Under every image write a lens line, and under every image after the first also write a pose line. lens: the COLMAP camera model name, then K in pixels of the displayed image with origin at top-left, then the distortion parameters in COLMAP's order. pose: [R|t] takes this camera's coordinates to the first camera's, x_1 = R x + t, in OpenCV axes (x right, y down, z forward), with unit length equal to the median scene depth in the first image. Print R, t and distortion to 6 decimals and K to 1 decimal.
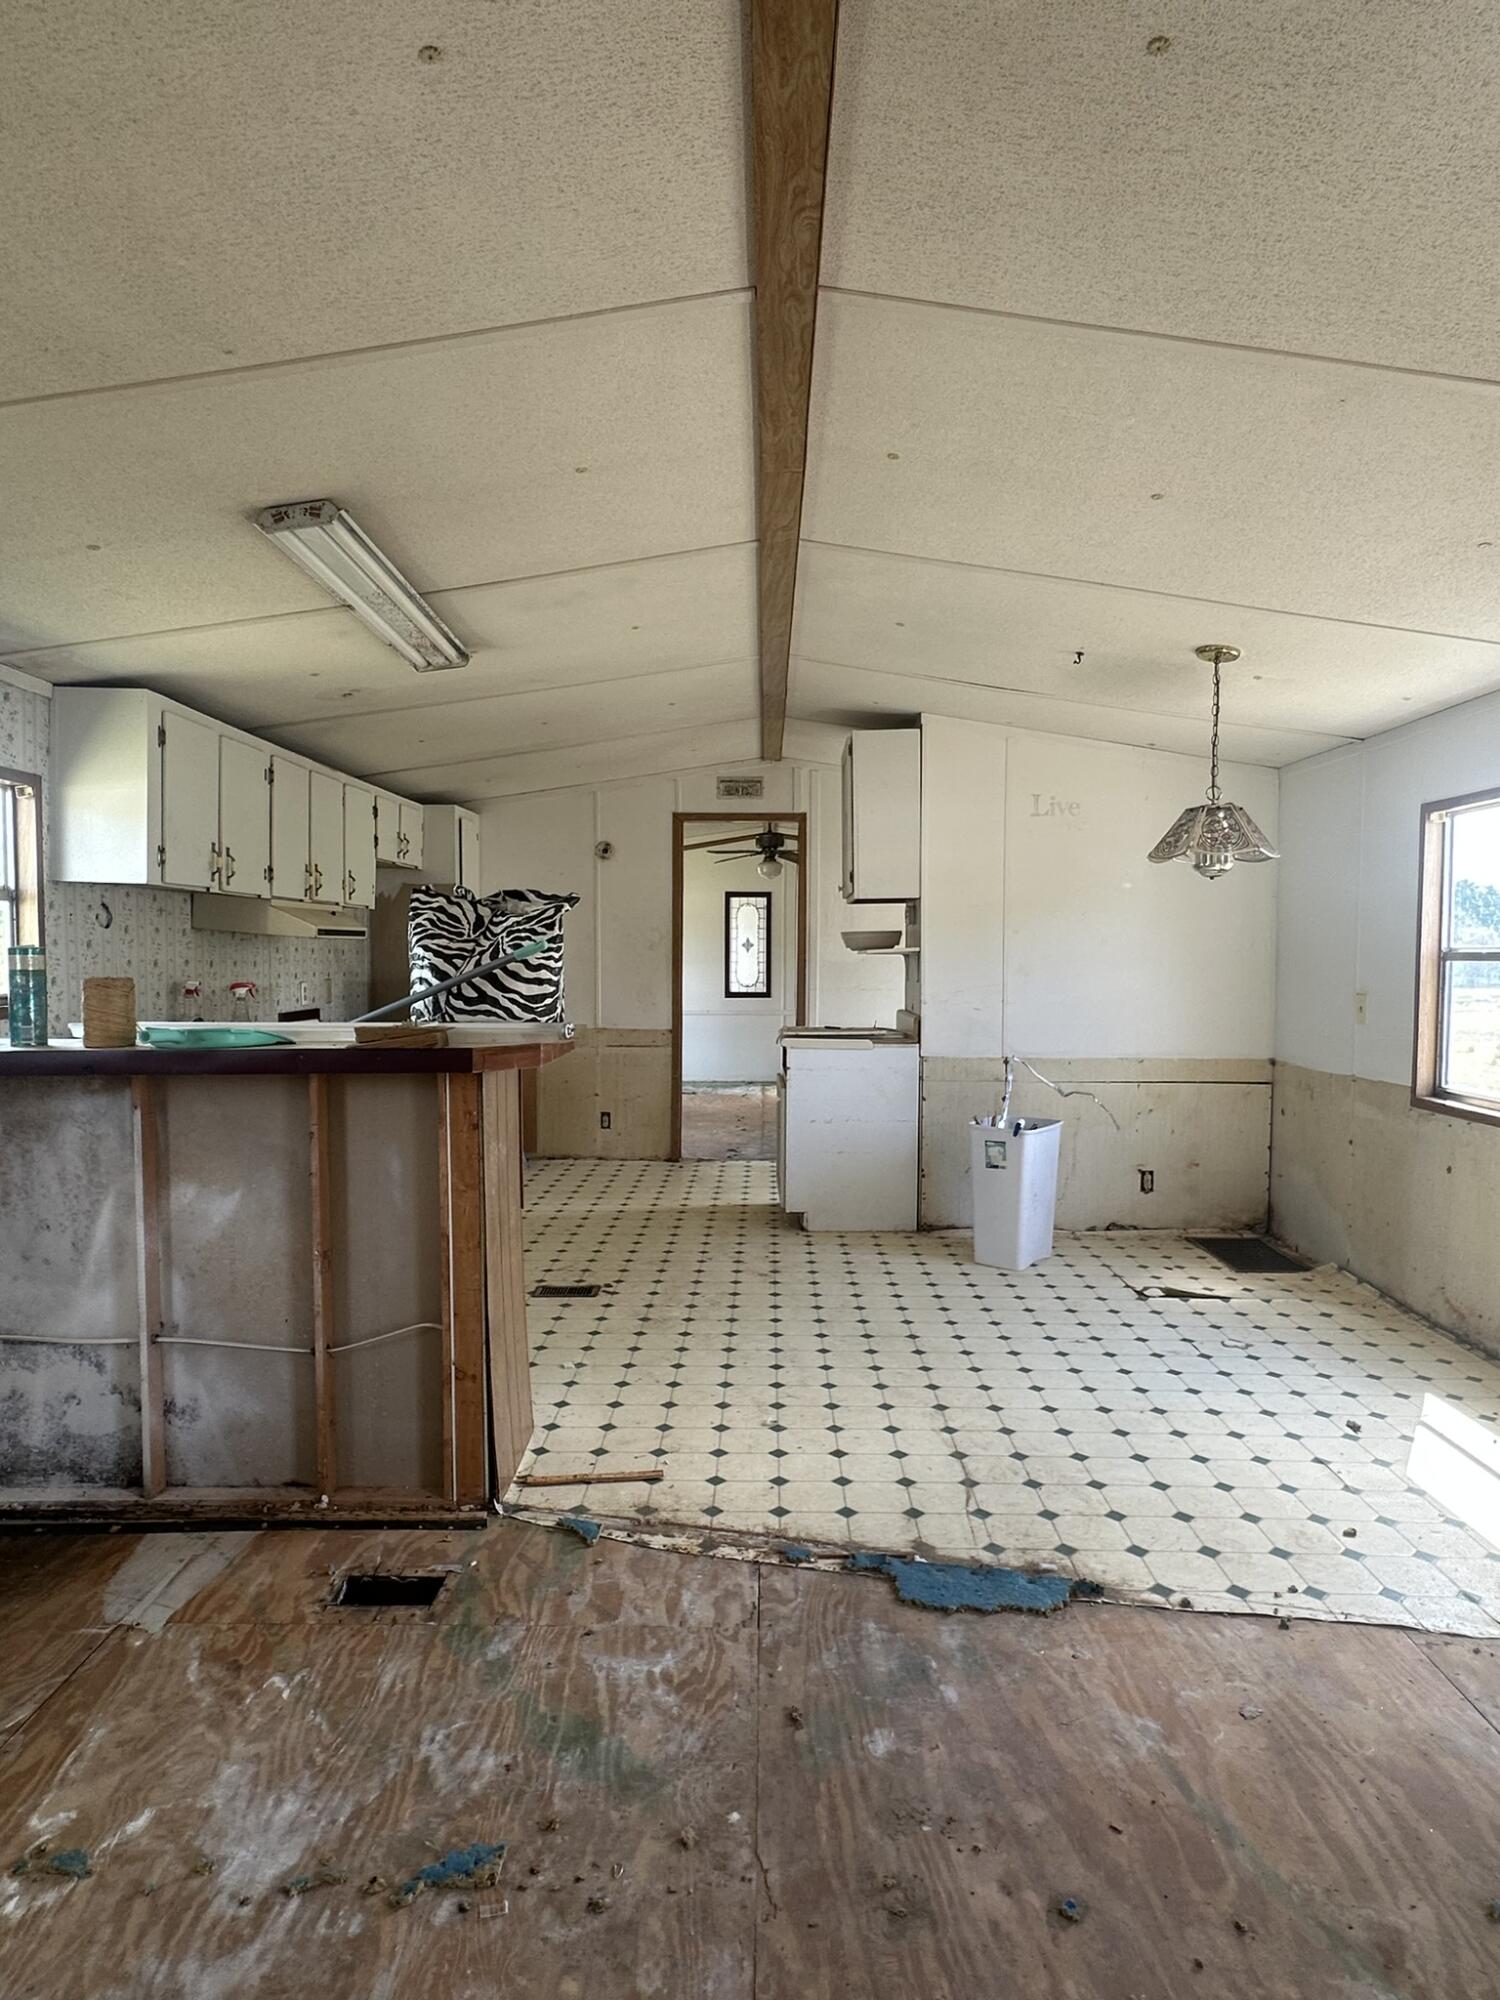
lens RADIAL K [[1133.7, 0, 752.4], [0, 1133.7, 1010.7], [0, 0, 1]] dist [-0.003932, 0.001588]
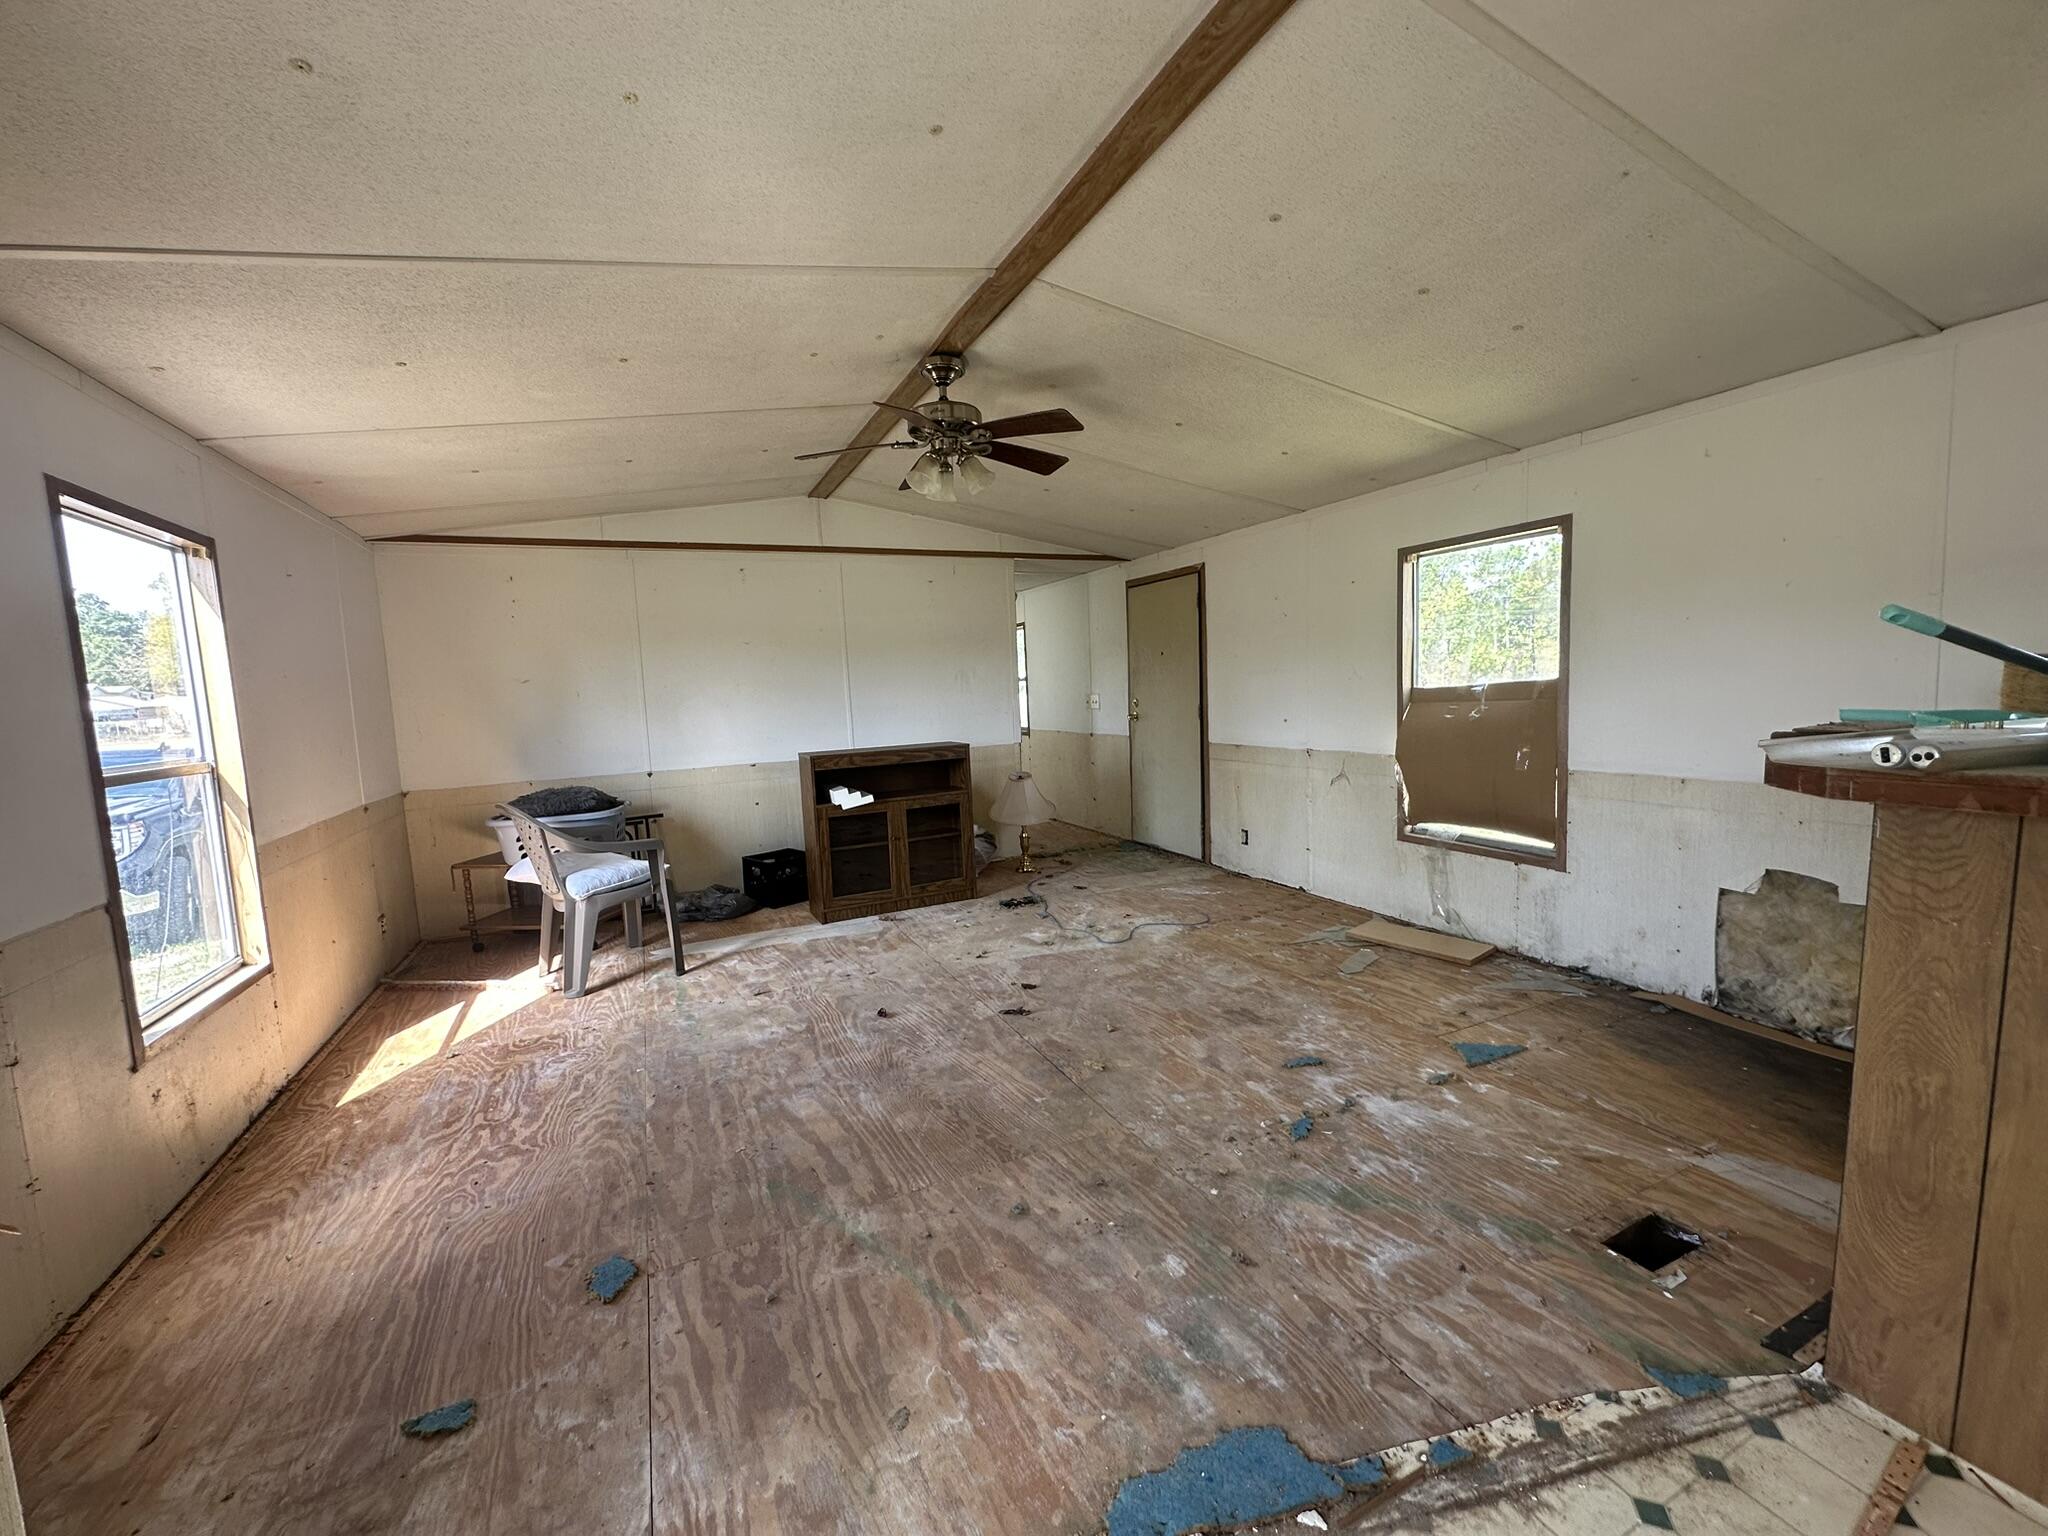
lens RADIAL K [[820.3, 0, 1025.0], [0, 820.3, 767.4], [0, 0, 1]] dist [-0.003505, 0.001582]
pose [[-0.899350, 0.079567, -0.429928, 0.384521], [0.018918, 0.989463, 0.143547, -0.041133], [0.436820, 0.120965, -0.891379, 1.033459]]
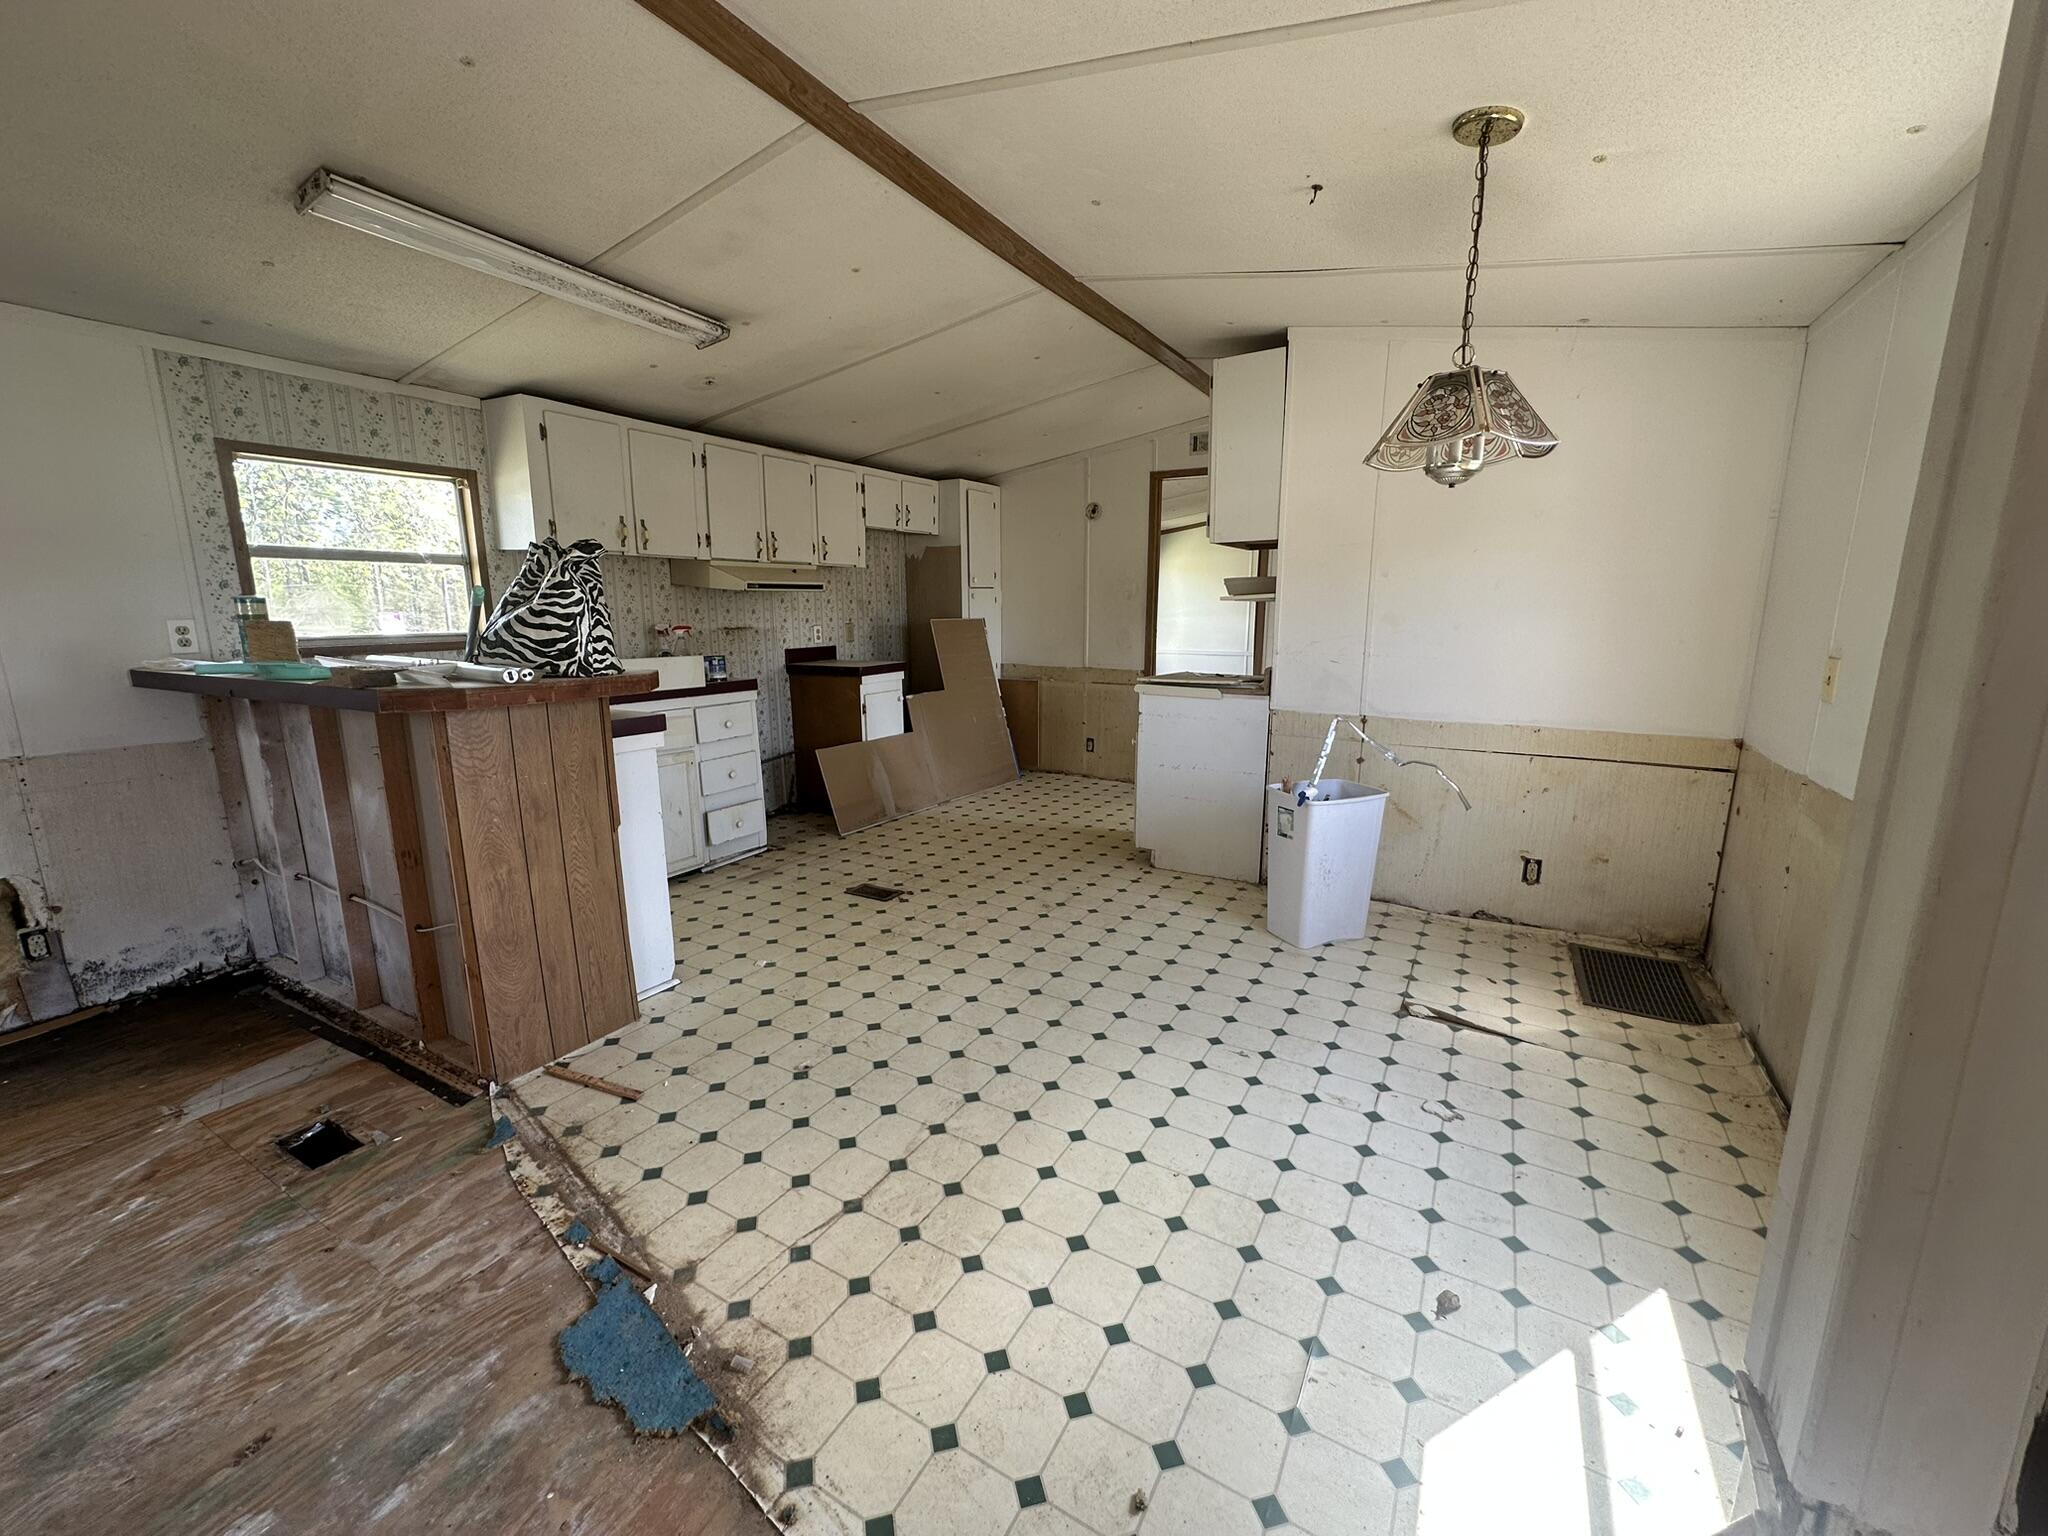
lens RADIAL K [[820.3, 0, 1022.4], [0, 820.3, 766.2], [0, 0, 1]] dist [-0.003505, 0.001582]
pose [[0.870354, 0.091471, -0.483856, 0.528781], [-0.021263, 0.988661, 0.148655, -0.018734], [0.491967, -0.119094, 0.862430, 0.501171]]
